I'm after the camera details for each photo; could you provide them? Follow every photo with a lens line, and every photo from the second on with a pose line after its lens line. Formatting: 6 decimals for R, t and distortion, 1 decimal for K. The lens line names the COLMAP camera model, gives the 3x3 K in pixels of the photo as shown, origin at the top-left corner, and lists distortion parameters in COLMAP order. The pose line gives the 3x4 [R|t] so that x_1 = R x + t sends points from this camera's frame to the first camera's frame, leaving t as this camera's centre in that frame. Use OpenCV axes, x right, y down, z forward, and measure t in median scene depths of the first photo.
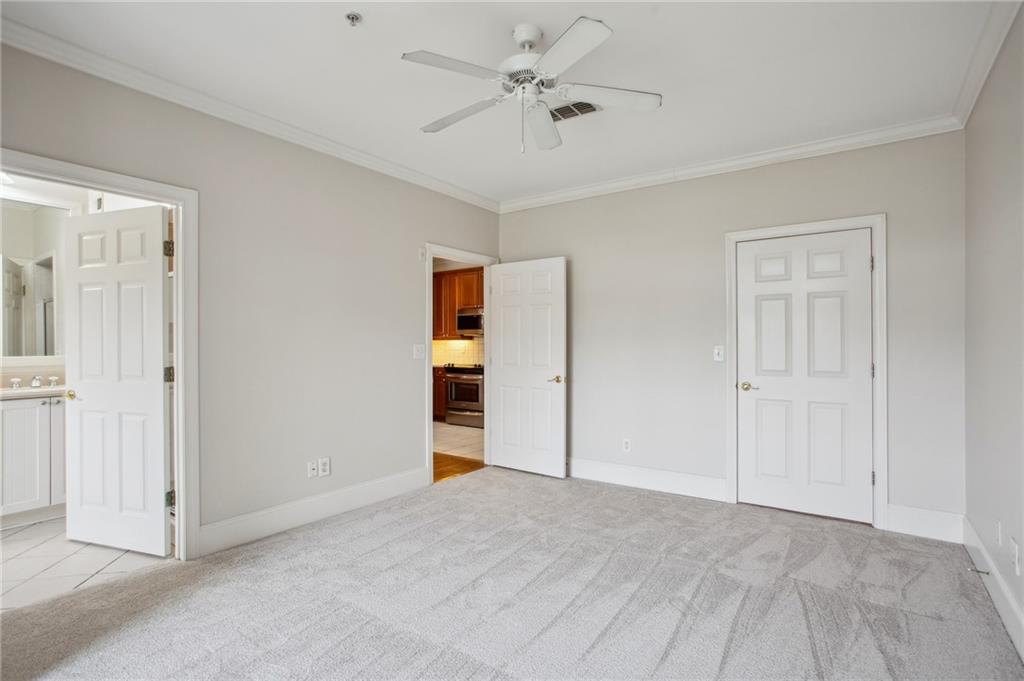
lens RADIAL K [[501.2, 0, 508.6], [0, 501.2, 333.0], [0, 0, 1]] dist [-0.024665, 0.000770]
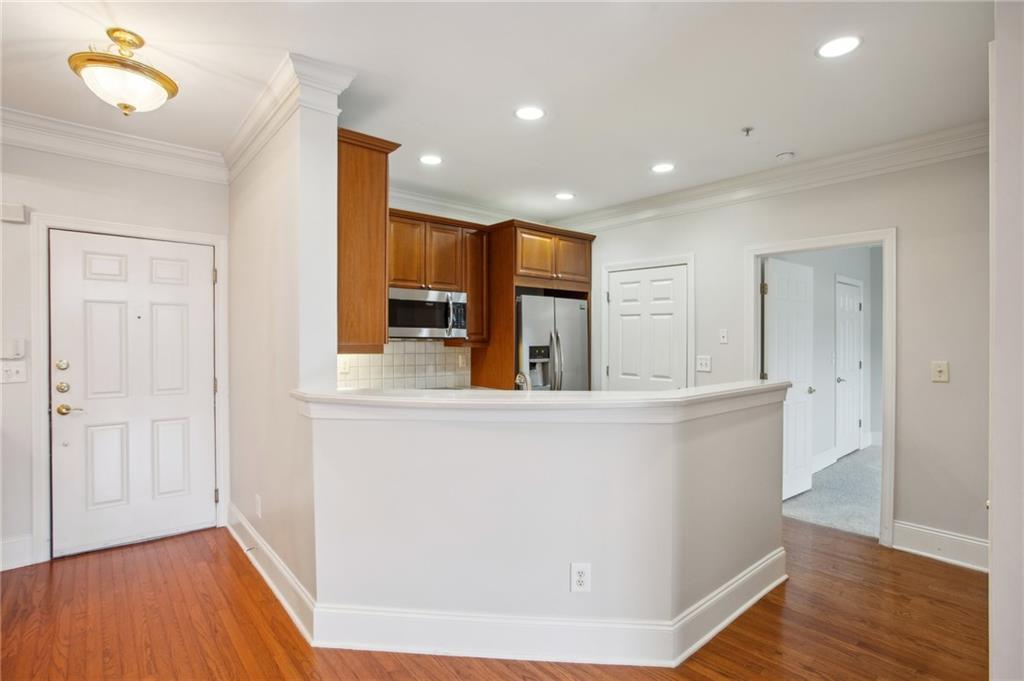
lens RADIAL K [[501.2, 0, 504.5], [0, 501.2, 339.0], [0, 0, 1]] dist [-0.024665, 0.000770]
pose [[0.274705, 0.006365, 0.961507, -0.577364], [0.000393, 0.999977, -0.006732, 0.009295], [-0.961528, 0.002227, 0.274696, 0.749812]]
